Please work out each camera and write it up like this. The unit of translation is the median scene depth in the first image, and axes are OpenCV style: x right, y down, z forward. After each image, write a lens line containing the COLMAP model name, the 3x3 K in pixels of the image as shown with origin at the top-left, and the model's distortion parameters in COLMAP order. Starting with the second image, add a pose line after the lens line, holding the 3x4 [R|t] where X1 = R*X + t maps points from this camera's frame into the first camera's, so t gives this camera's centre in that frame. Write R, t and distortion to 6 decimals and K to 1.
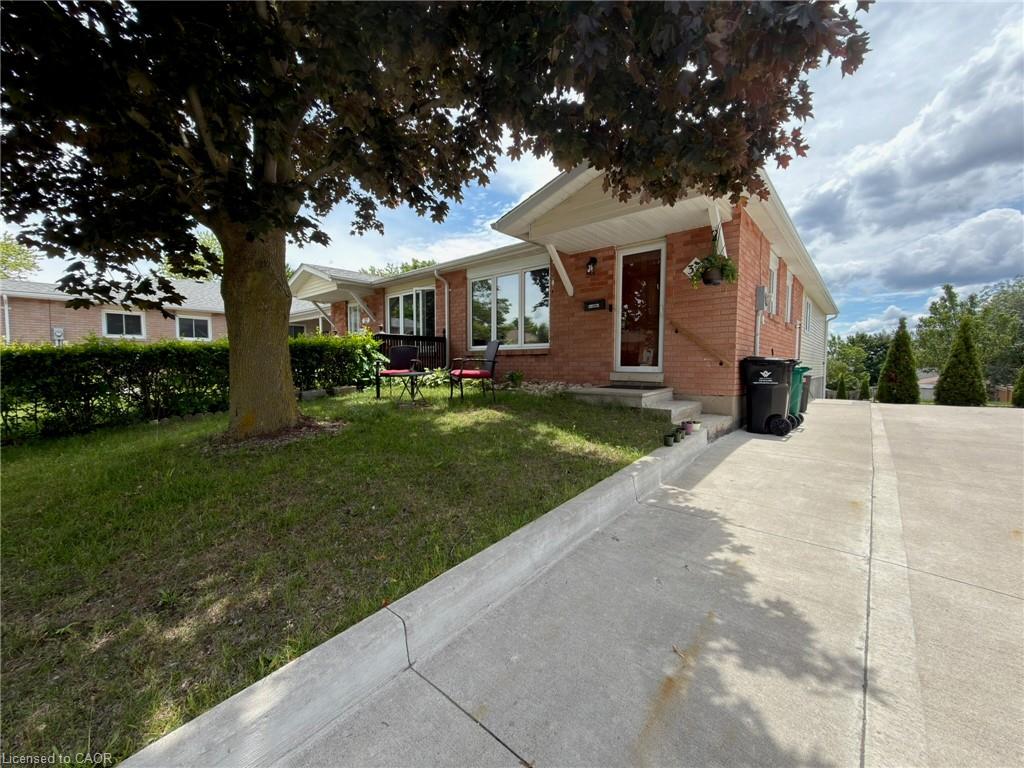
lens RADIAL K [[407.2, 0, 511.4], [0, 407.2, 386.5], [0, 0, 1]] dist [0.000004, 0.000653]
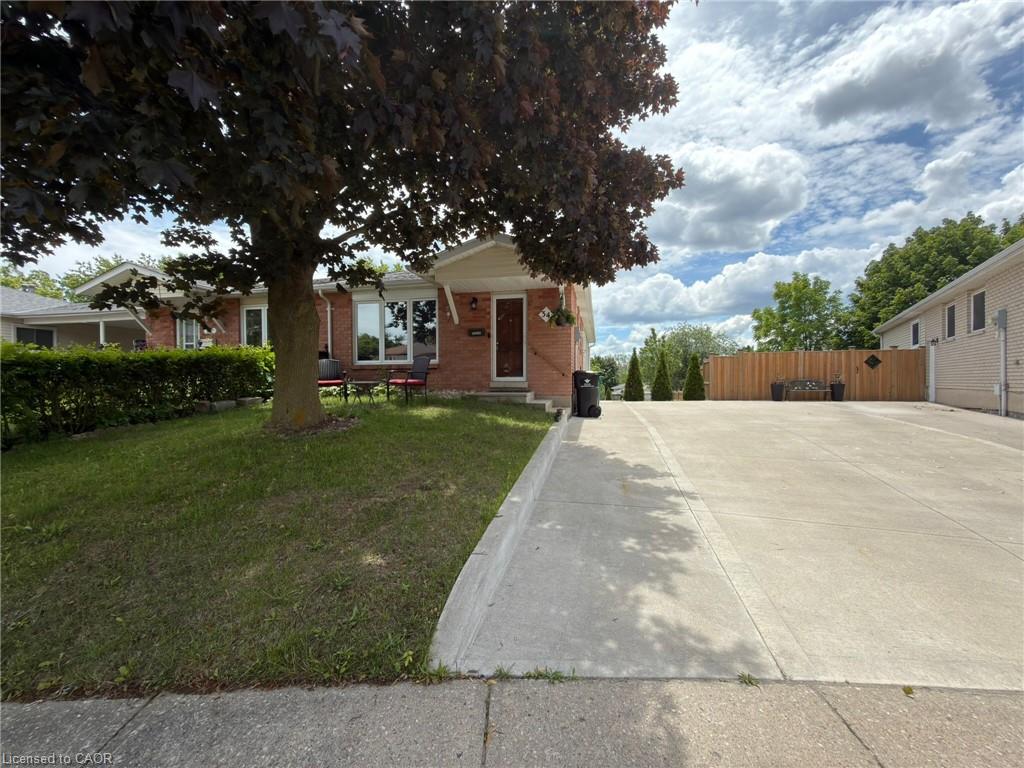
lens RADIAL K [[407.2, 0, 511.4], [0, 407.2, 386.5], [0, 0, 1]] dist [0.000004, 0.000653]
pose [[0.875253, -0.012343, 0.483507, -0.363820], [0.031776, 0.998982, -0.032019, 0.028638], [-0.482620, 0.043388, 0.874754, -0.245634]]
